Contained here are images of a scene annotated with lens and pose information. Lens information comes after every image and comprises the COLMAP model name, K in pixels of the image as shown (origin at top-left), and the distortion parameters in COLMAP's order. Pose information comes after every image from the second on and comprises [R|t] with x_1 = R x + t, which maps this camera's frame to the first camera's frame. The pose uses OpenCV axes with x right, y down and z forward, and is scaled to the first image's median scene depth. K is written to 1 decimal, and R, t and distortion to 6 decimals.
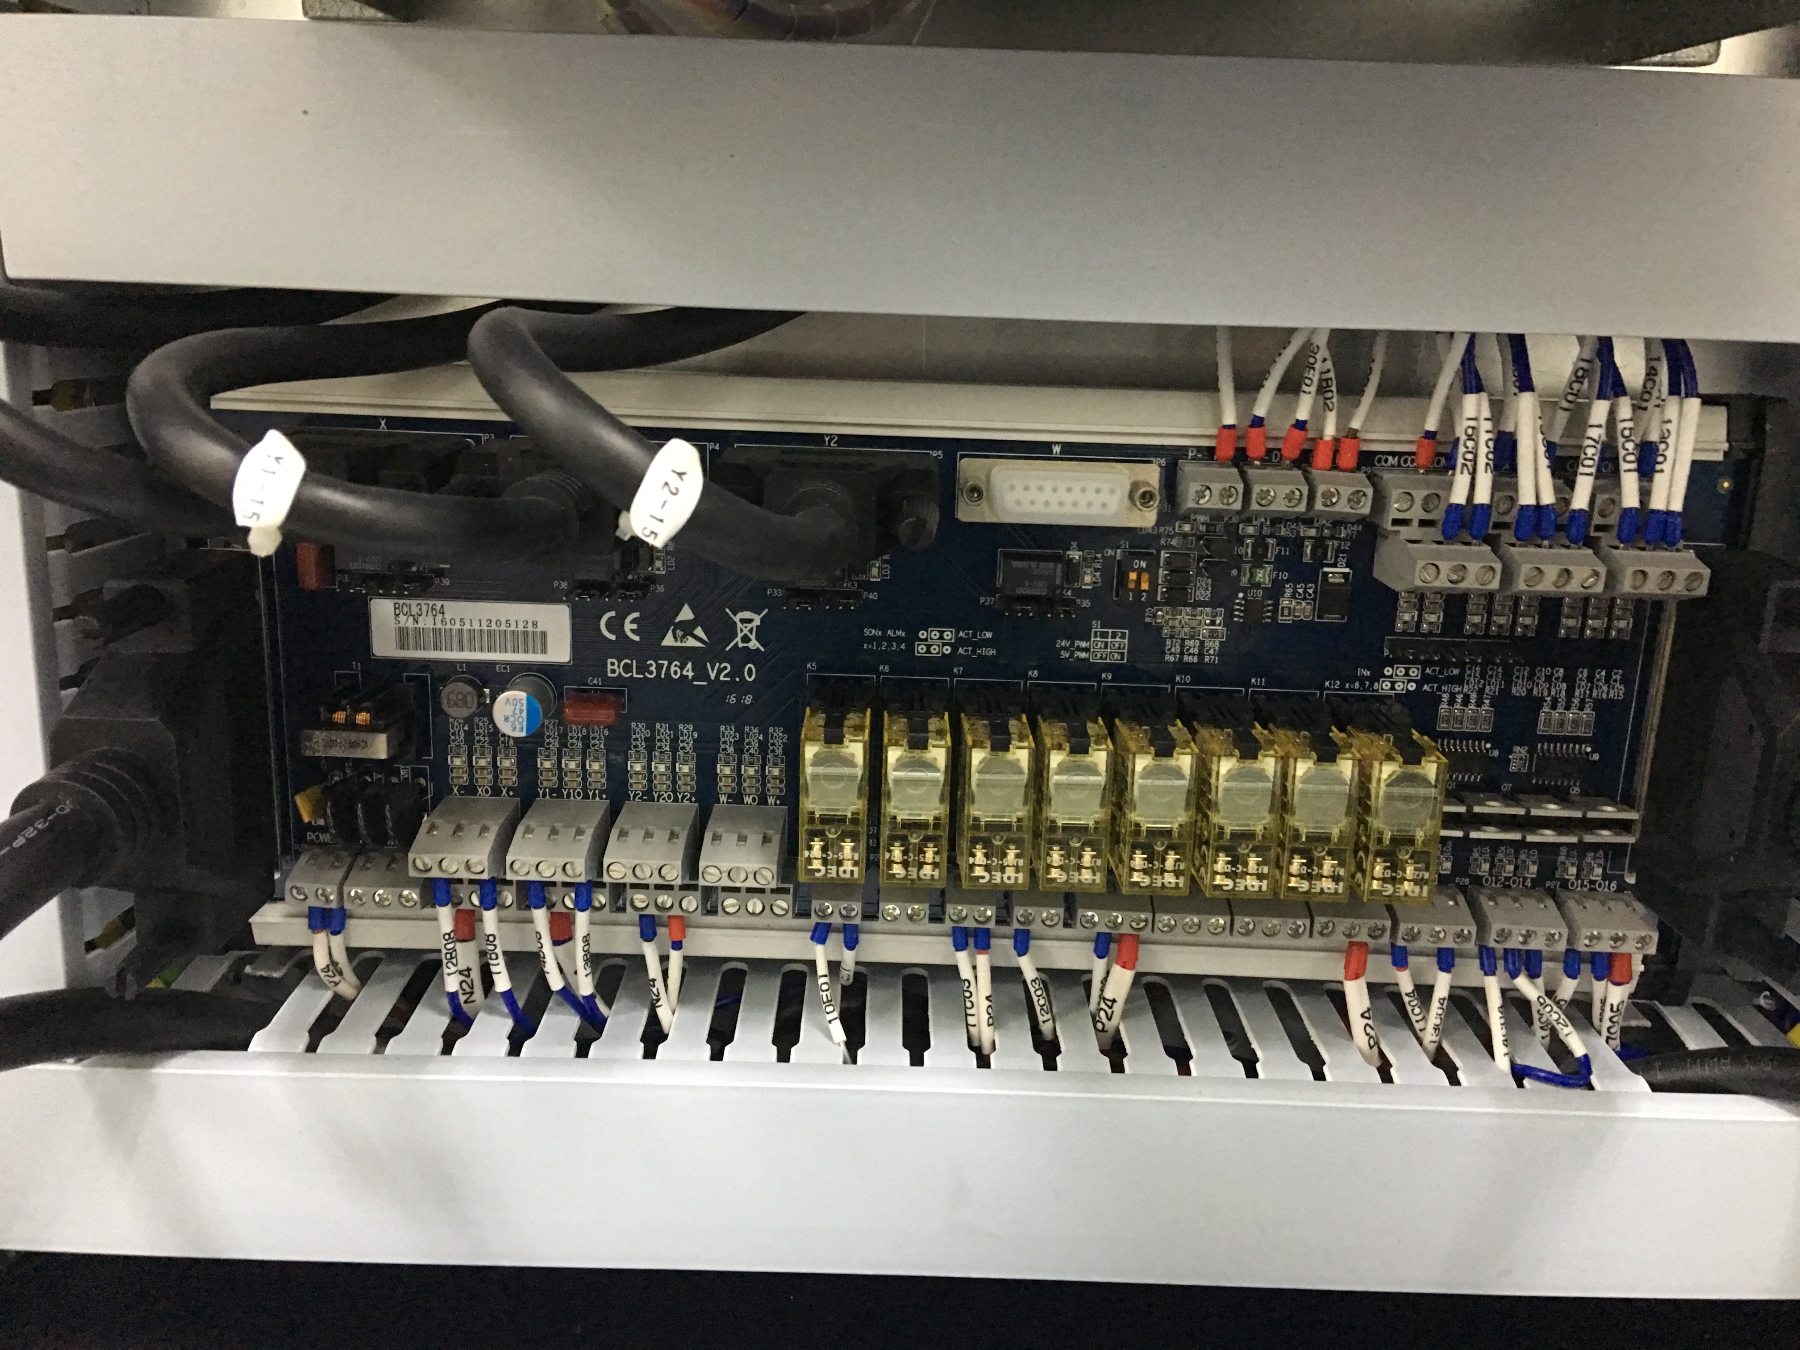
lens RADIAL K [[1527.2, 0, 905.0], [0, 1527.2, 673.7], [0, 0, 1]] dist [0.106813, -0.143687]
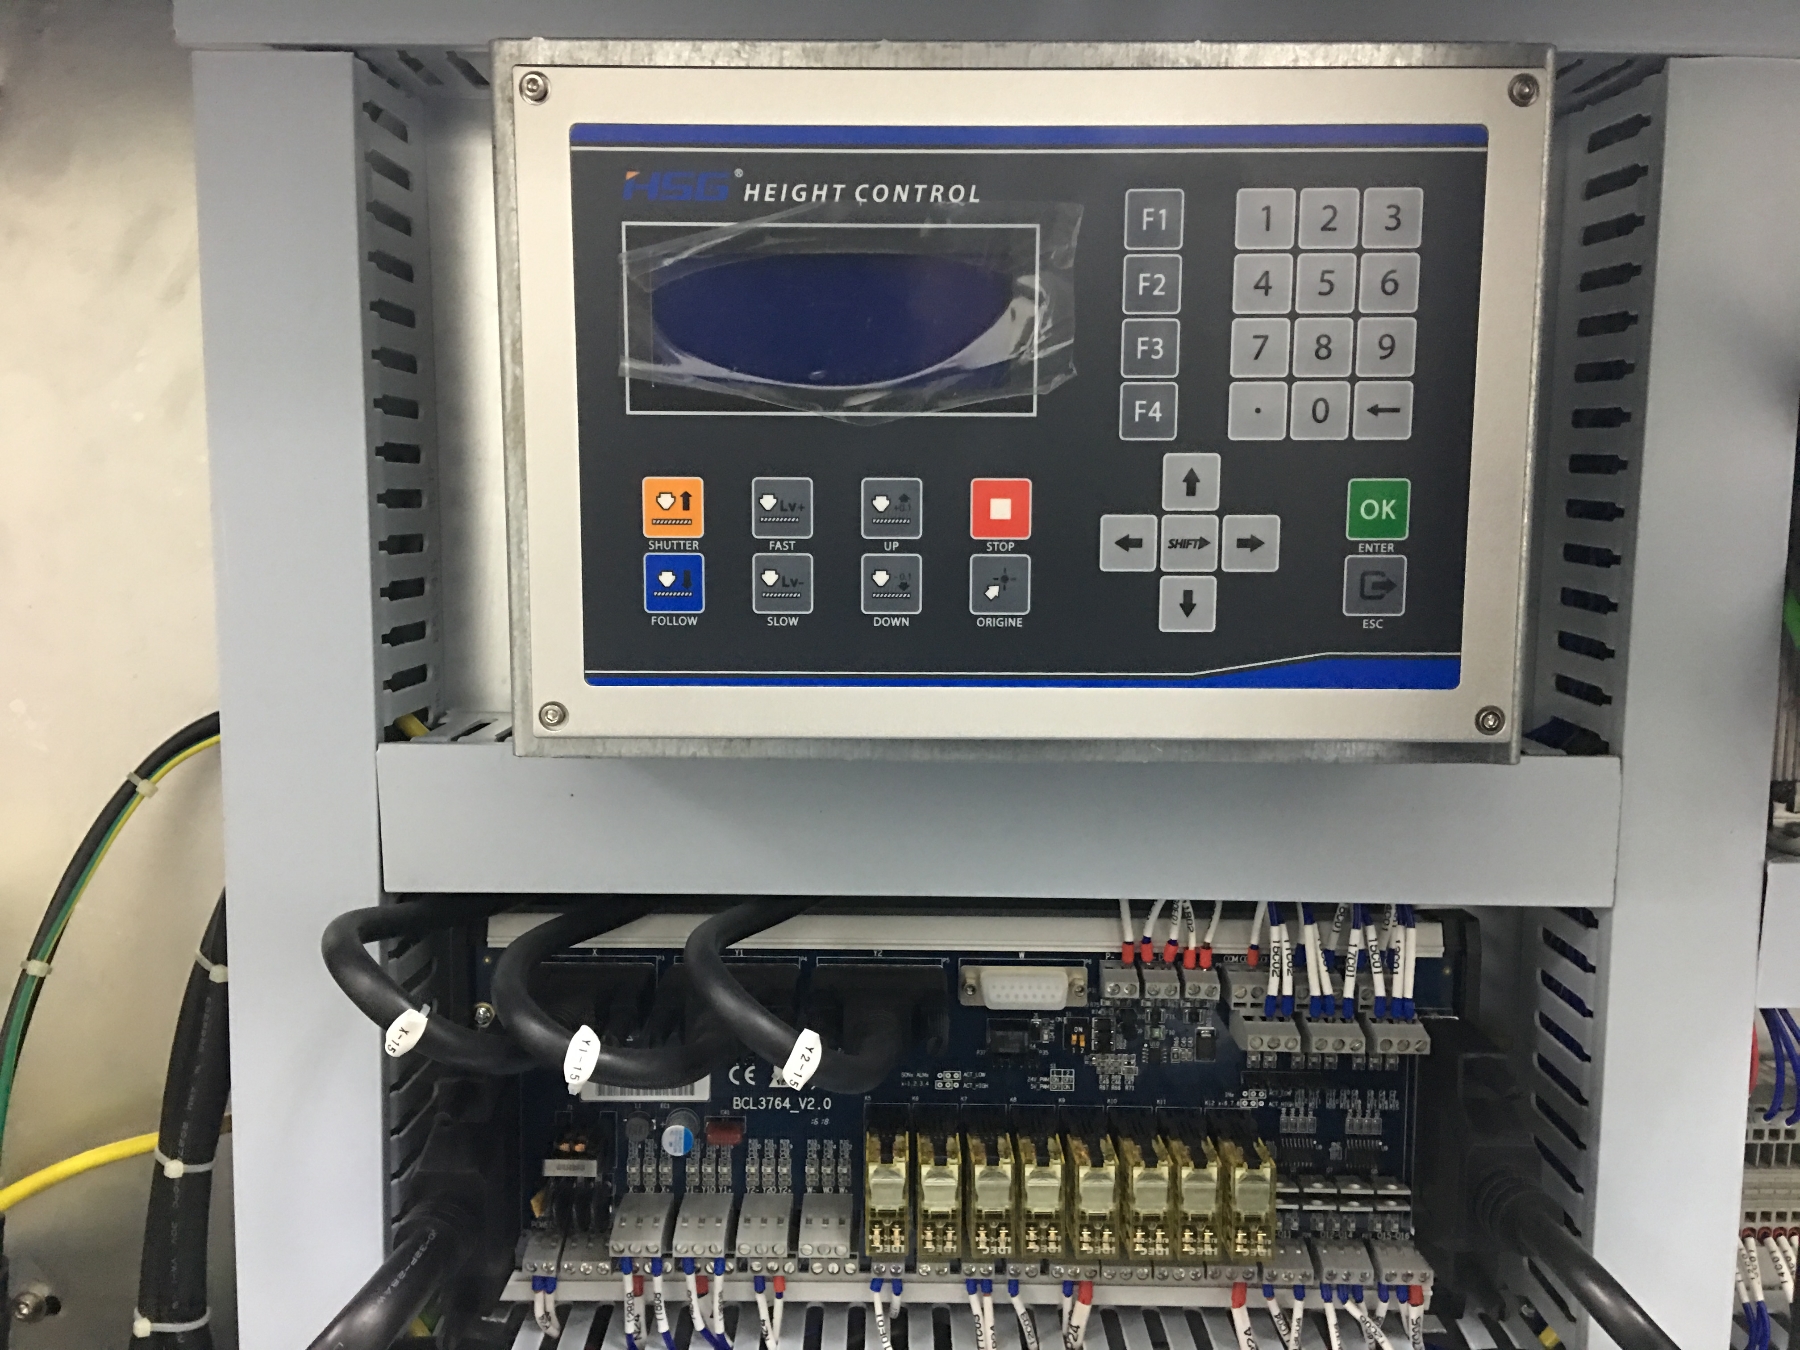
lens RADIAL K [[1529.9, 0, 901.2], [0, 1529.9, 662.2], [0, 0, 1]] dist [0.127521, -0.200871]
pose [[0.999644, -0.026599, 0.002019, -0.019370], [0.026597, 0.988077, -0.151645, -0.201006], [0.002038, 0.151645, 0.988433, -0.587049]]
